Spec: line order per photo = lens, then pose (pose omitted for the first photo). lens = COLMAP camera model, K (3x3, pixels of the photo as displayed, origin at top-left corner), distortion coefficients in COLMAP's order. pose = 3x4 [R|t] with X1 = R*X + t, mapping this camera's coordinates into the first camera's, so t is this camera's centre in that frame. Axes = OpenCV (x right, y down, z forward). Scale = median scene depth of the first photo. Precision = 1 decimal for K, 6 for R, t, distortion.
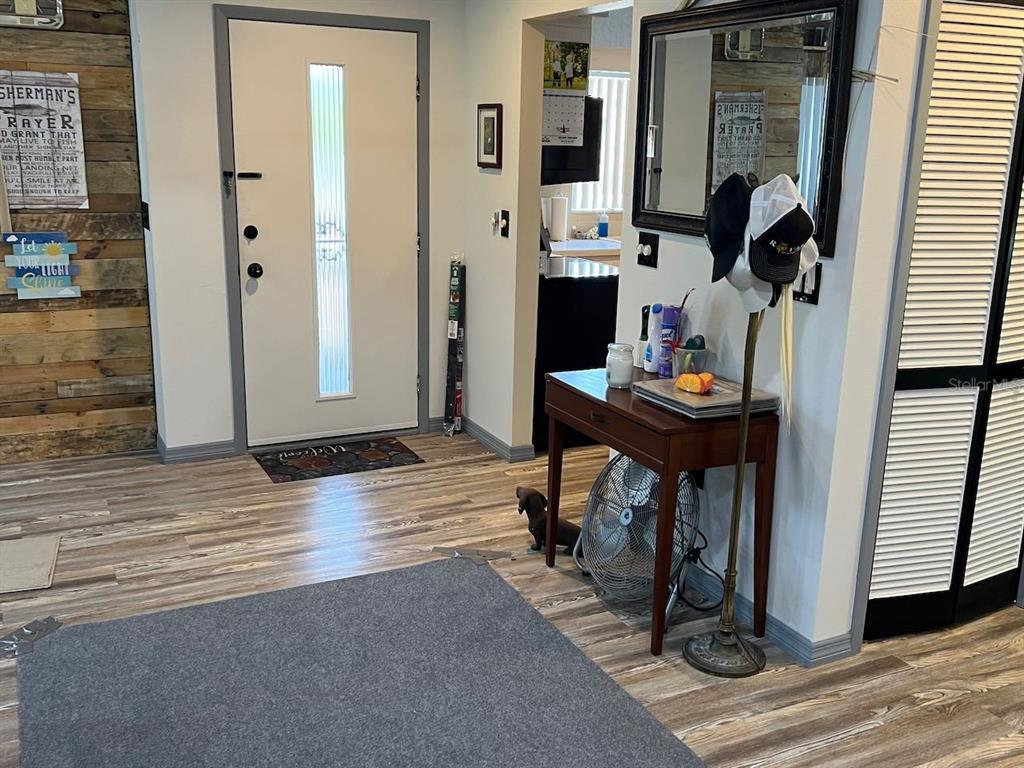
lens RADIAL K [[1015.9, 0, 511.8], [0, 1015.9, 385.8], [0, 0, 1]] dist [0.044539, 0.000000]
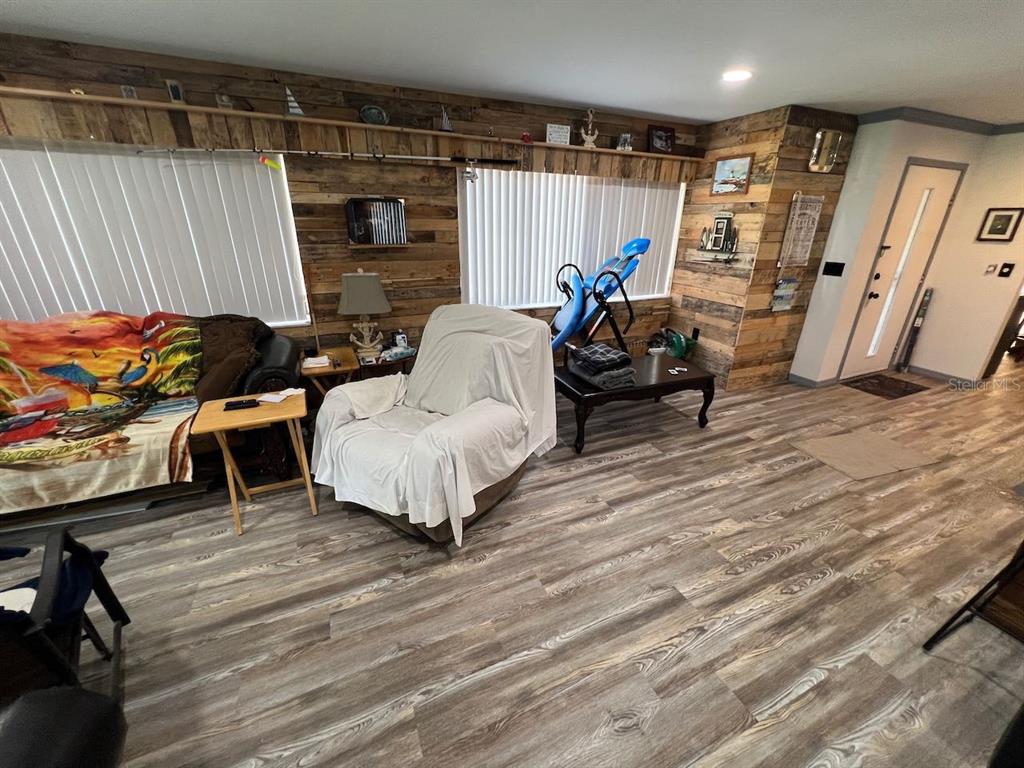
lens RADIAL K [[408.4, 0, 510.5], [0, 408.4, 383.2], [0, 0, 1]] dist [0.000308, 0.000009]
pose [[0.999114, 0.002641, -0.041992, -0.962024], [0.002746, 0.991808, 0.127705, -0.046595], [0.041986, -0.127707, 0.990923, 0.142913]]
